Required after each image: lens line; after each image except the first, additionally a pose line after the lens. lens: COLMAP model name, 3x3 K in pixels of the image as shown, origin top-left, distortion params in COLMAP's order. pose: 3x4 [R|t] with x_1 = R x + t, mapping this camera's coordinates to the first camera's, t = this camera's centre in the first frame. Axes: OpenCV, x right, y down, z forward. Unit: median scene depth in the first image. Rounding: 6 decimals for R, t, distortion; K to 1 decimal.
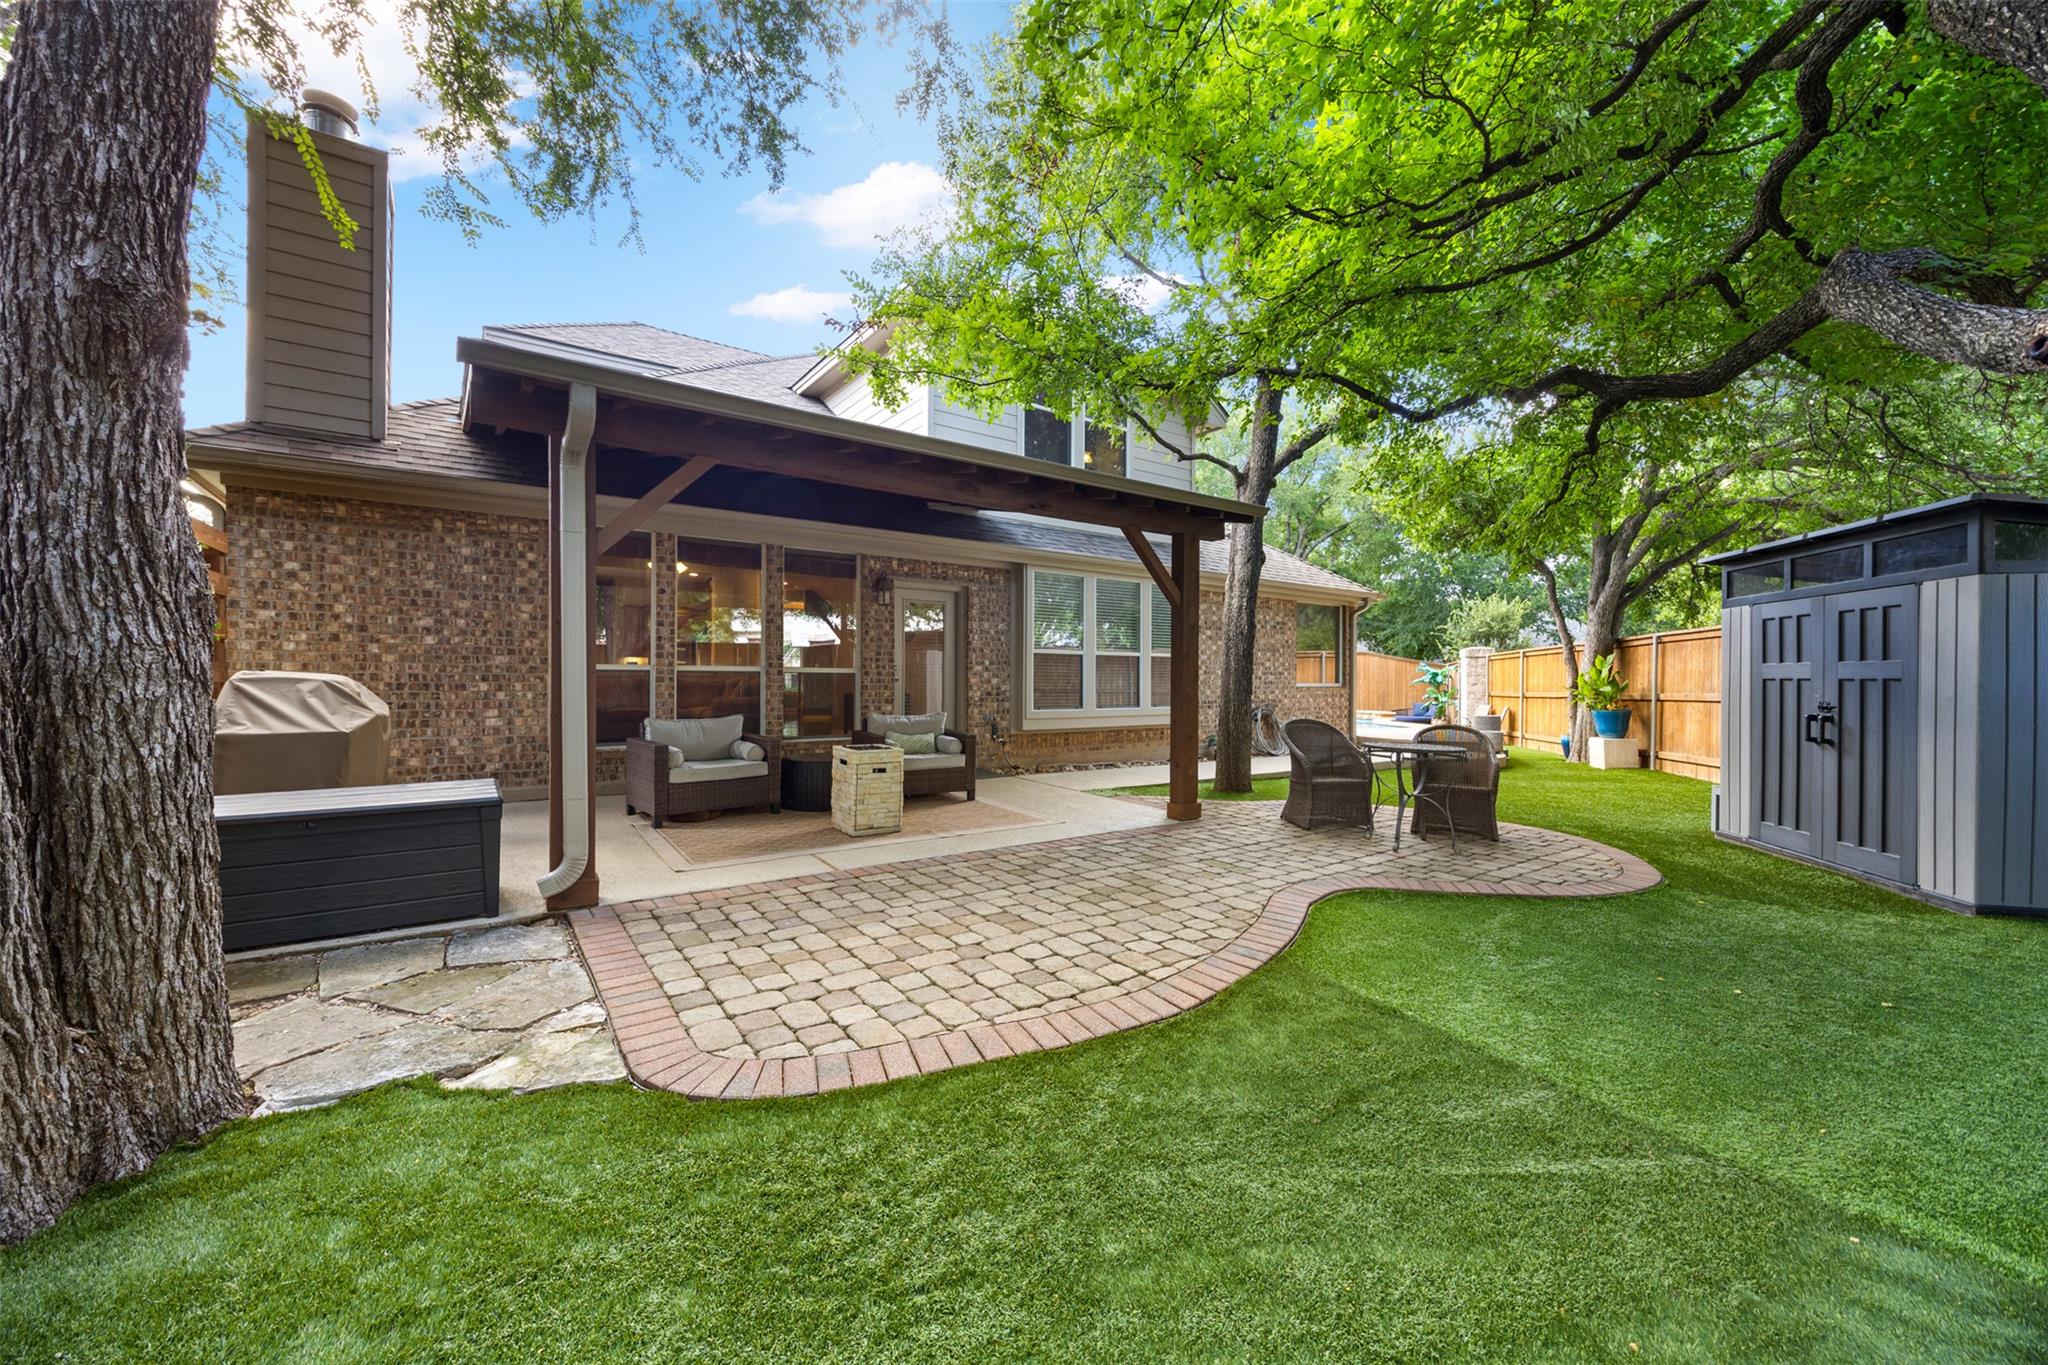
lens RADIAL K [[785.5, 0, 1023.2], [0, 785.5, 681.0], [0, 0, 1]] dist [-0.004539, -0.000162]
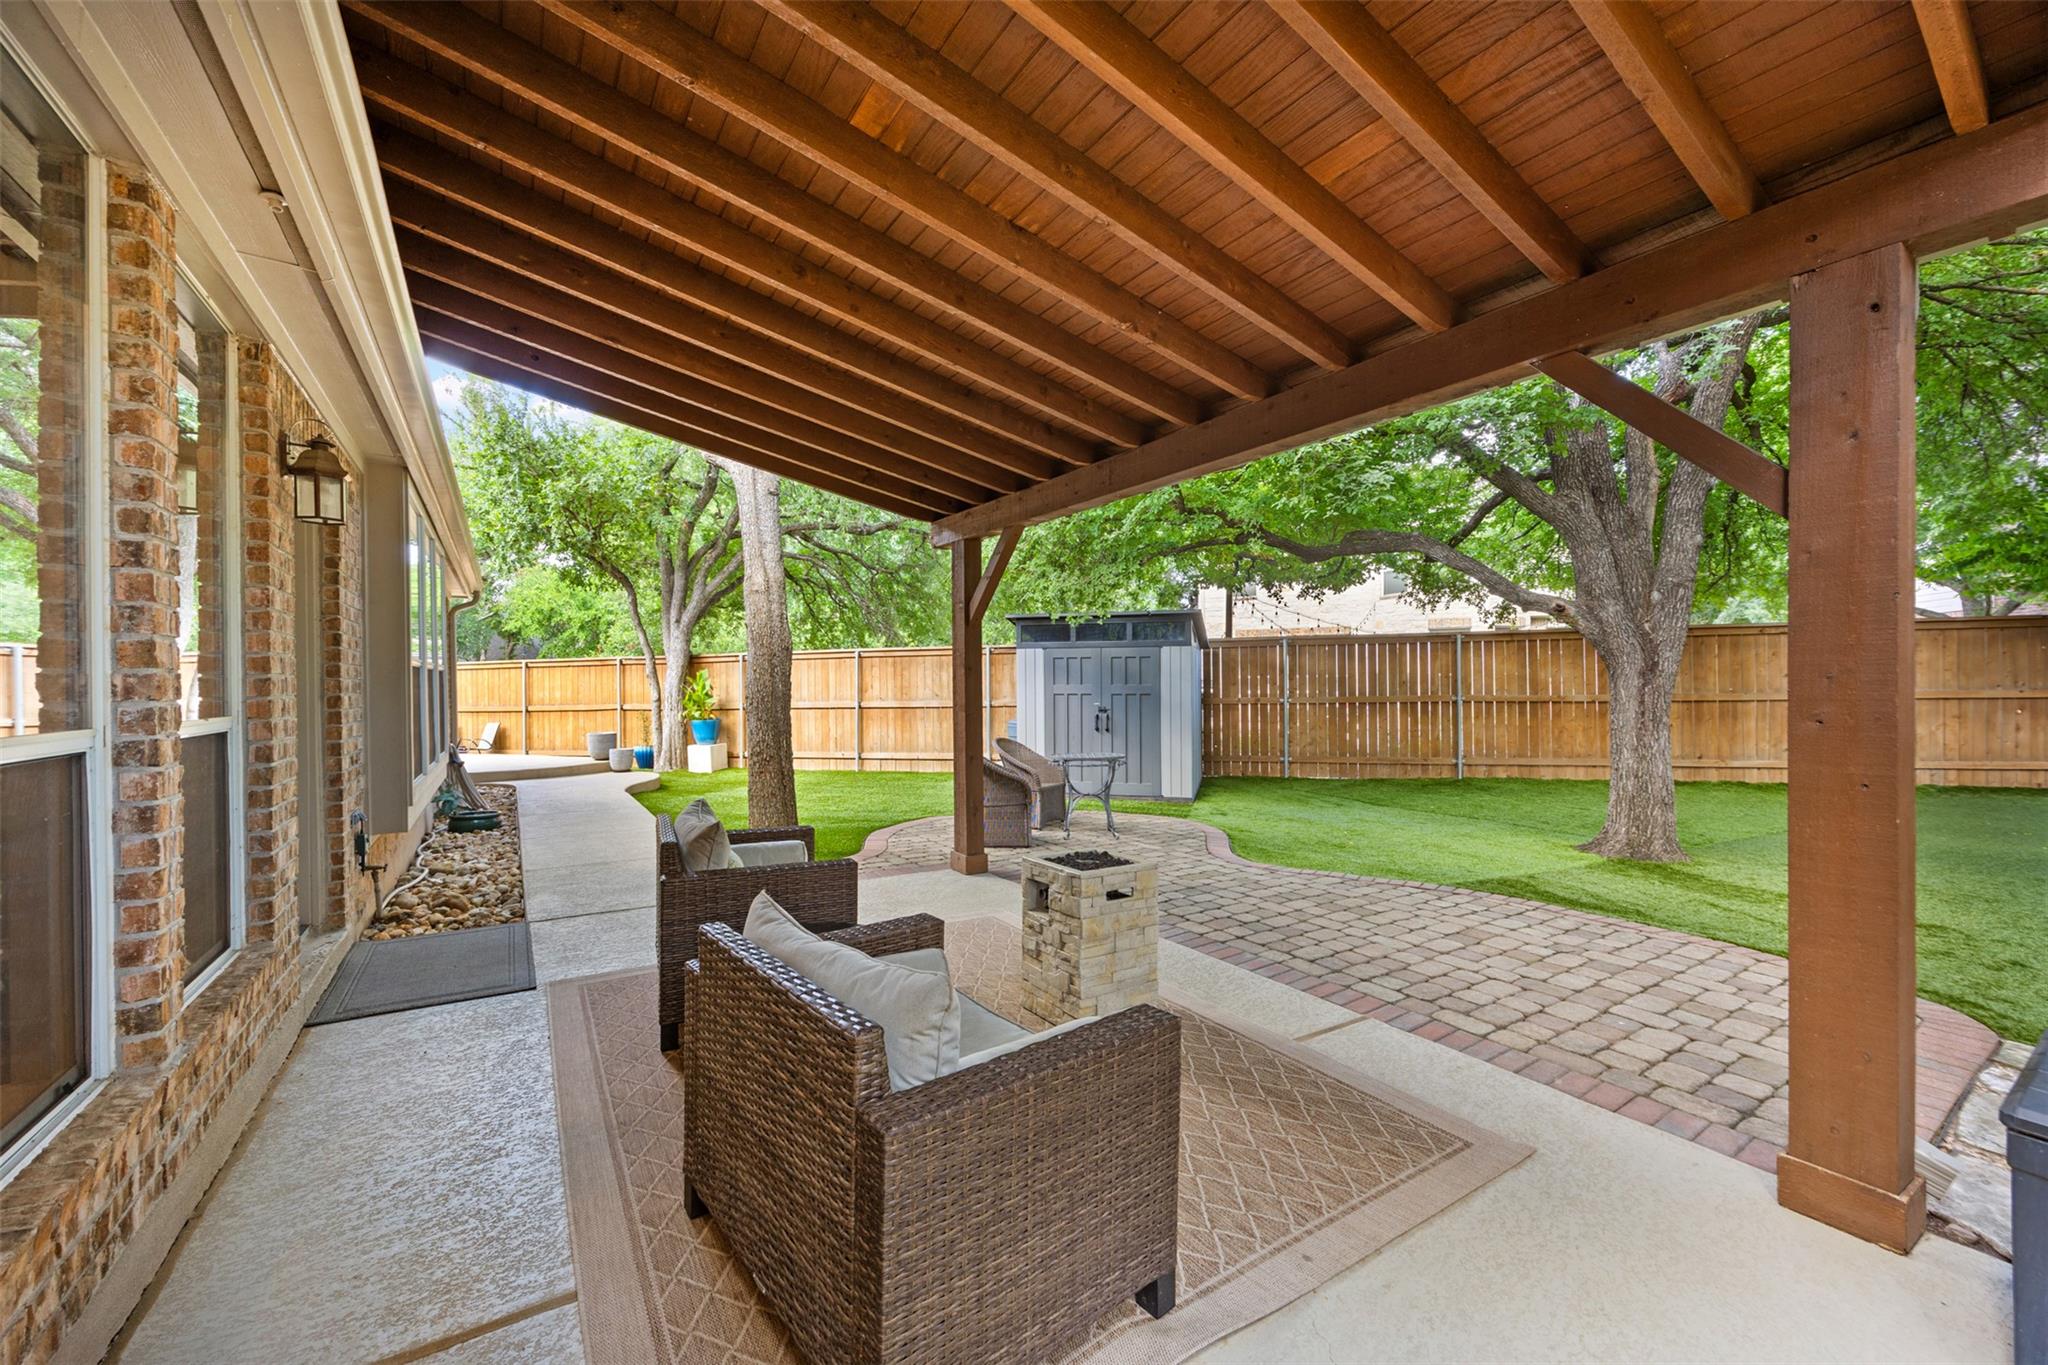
lens RADIAL K [[785.5, 0, 1027.5], [0, 785.5, 683.1], [0, 0, 1]] dist [-0.004539, -0.000162]
pose [[0.047544, -0.009957, 0.998820, -0.948889], [0.010620, 0.999899, 0.009462, -0.056085], [-0.998813, 0.010157, 0.047645, 1.298751]]
